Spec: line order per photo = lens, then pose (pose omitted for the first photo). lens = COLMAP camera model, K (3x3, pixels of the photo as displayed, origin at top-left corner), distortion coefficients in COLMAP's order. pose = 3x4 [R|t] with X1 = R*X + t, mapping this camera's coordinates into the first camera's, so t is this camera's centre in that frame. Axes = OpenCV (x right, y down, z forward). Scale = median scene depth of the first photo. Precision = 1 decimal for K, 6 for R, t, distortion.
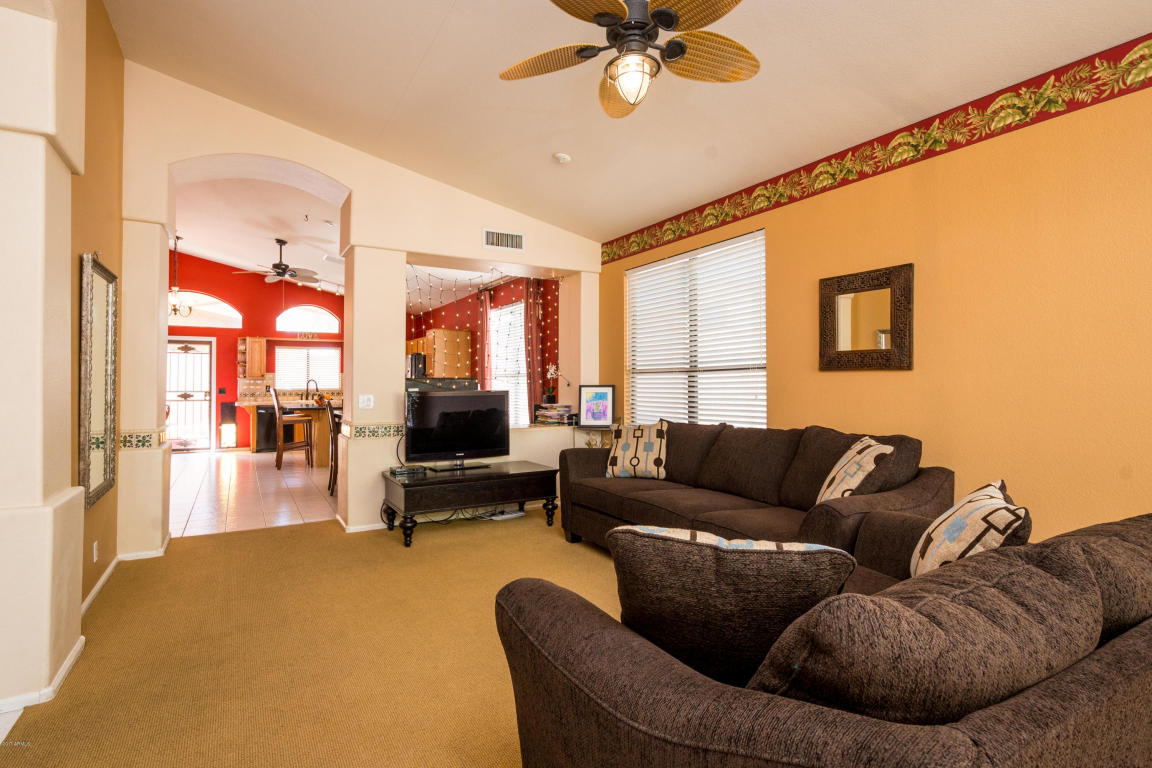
lens RADIAL K [[630.9, 0, 573.1], [0, 630.9, 377.3], [0, 0, 1]] dist [-0.003275, -0.000296]
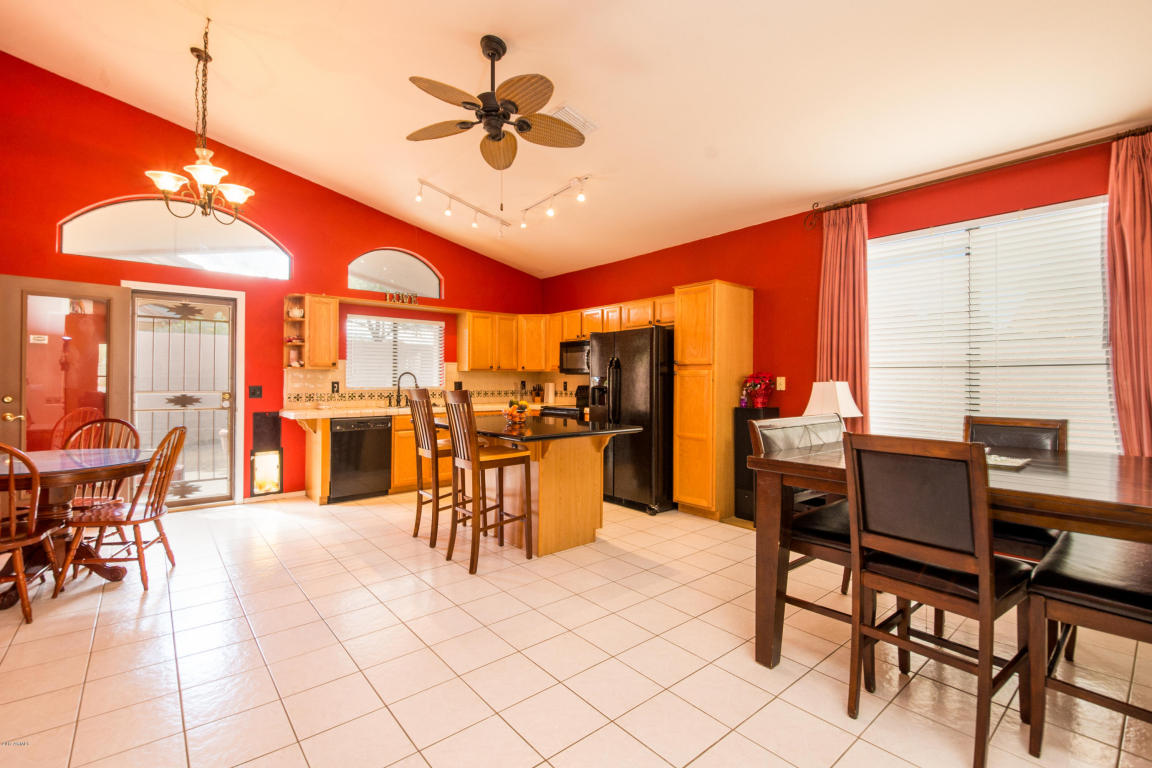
lens RADIAL K [[499.1, 0, 578.1], [0, 499.1, 384.2], [0, 0, 1]] dist [-0.024134, -0.001605]
pose [[0.976531, 0.005573, 0.215303, -0.376320], [-0.006812, 0.999964, 0.005013, 0.011485], [-0.215267, -0.006362, 0.976535, 0.522031]]
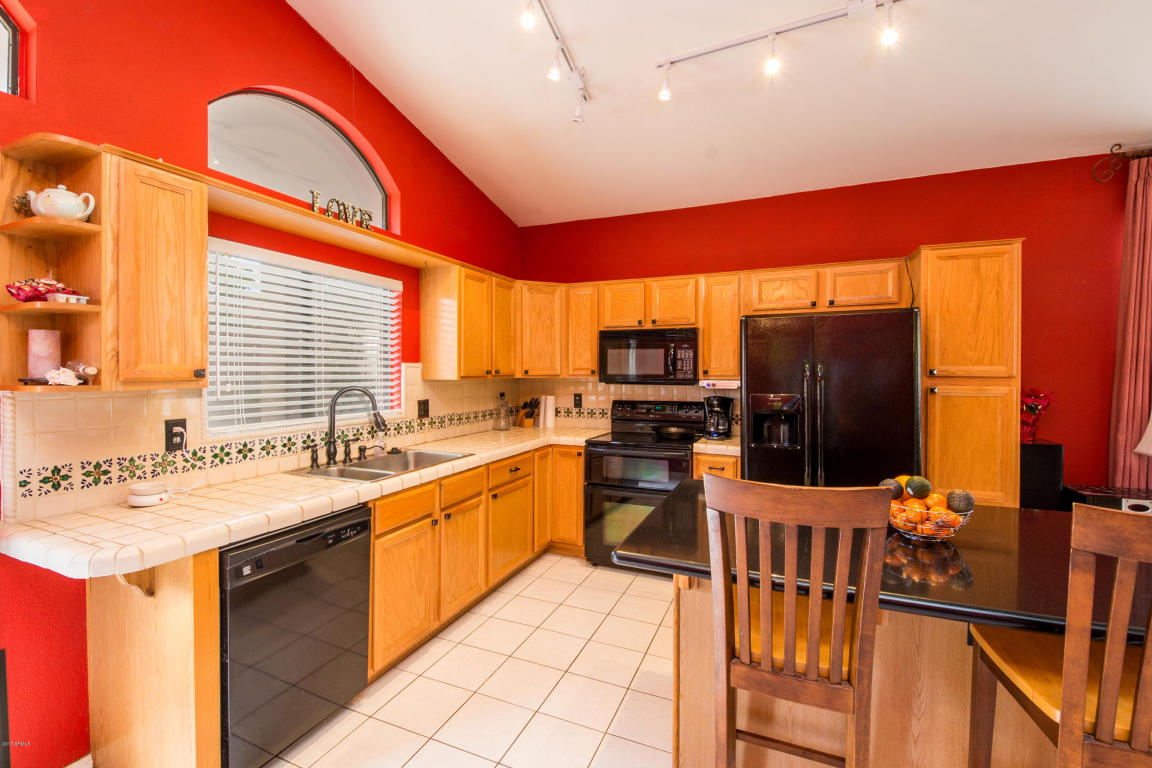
lens RADIAL K [[499.1, 0, 572.3], [0, 499.1, 381.0], [0, 0, 1]] dist [-0.024134, -0.001605]
pose [[0.785845, -0.007063, 0.618383, -0.497204], [-0.001549, 0.999909, 0.013389, -0.002722], [-0.618421, -0.011479, 0.785763, 0.815217]]
